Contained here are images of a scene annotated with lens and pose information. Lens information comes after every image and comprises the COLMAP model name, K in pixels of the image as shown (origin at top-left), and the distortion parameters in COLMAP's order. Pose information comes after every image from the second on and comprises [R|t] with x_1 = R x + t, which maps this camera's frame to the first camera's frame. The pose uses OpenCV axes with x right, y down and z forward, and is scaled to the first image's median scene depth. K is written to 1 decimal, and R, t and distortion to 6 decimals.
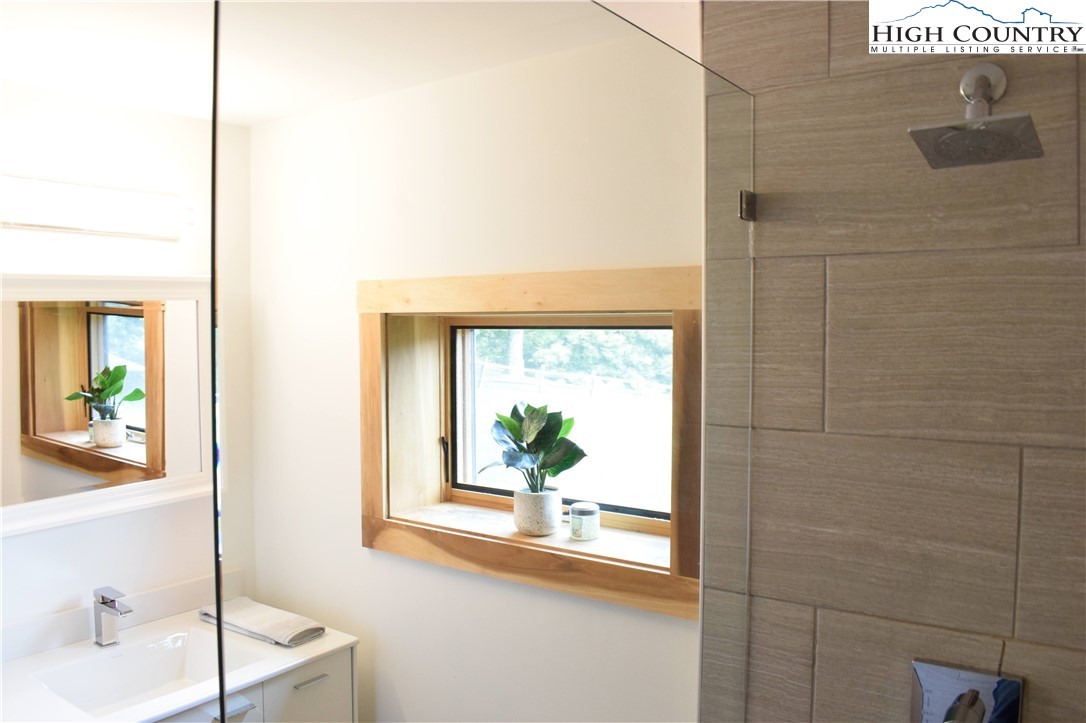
lens RADIAL K [[847.5, 0, 544.7], [0, 847.5, 359.0], [0, 0, 1]] dist [-0.101214, 0.023581]
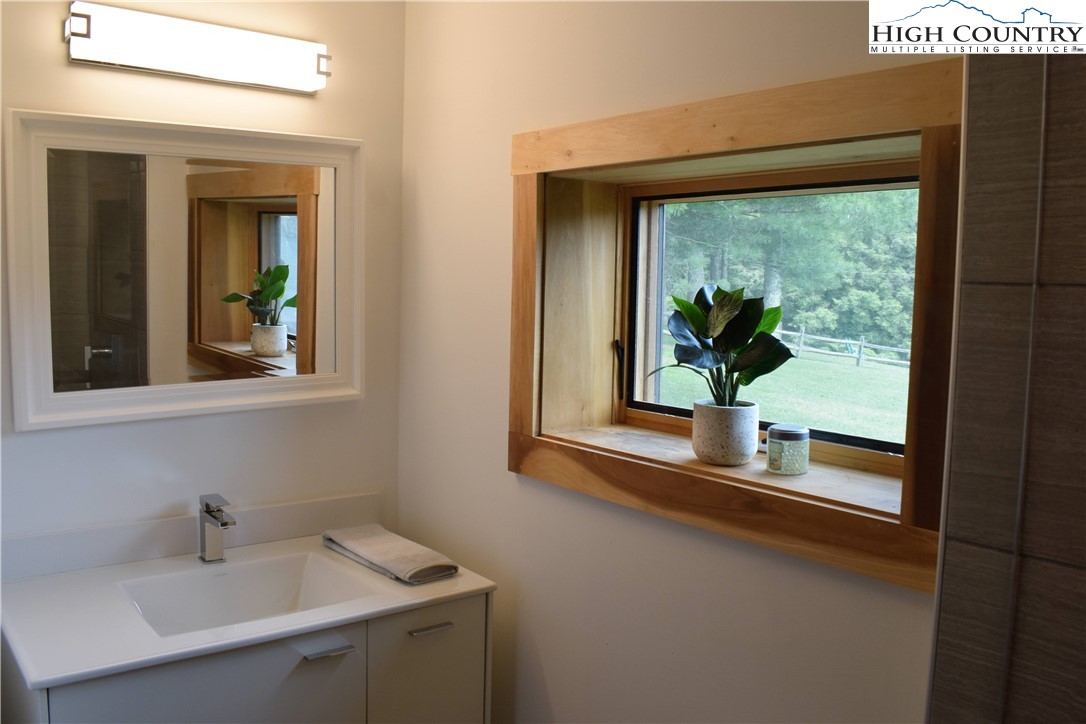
lens RADIAL K [[927.2, 0, 546.5], [0, 927.2, 358.6], [0, 0, 1]] dist [-0.085578, 0.011885]
pose [[0.961384, 0.046040, -0.271332, 0.055827], [-0.034922, 0.998346, 0.045664, 0.080921], [0.272986, -0.034425, 0.961402, 0.177819]]
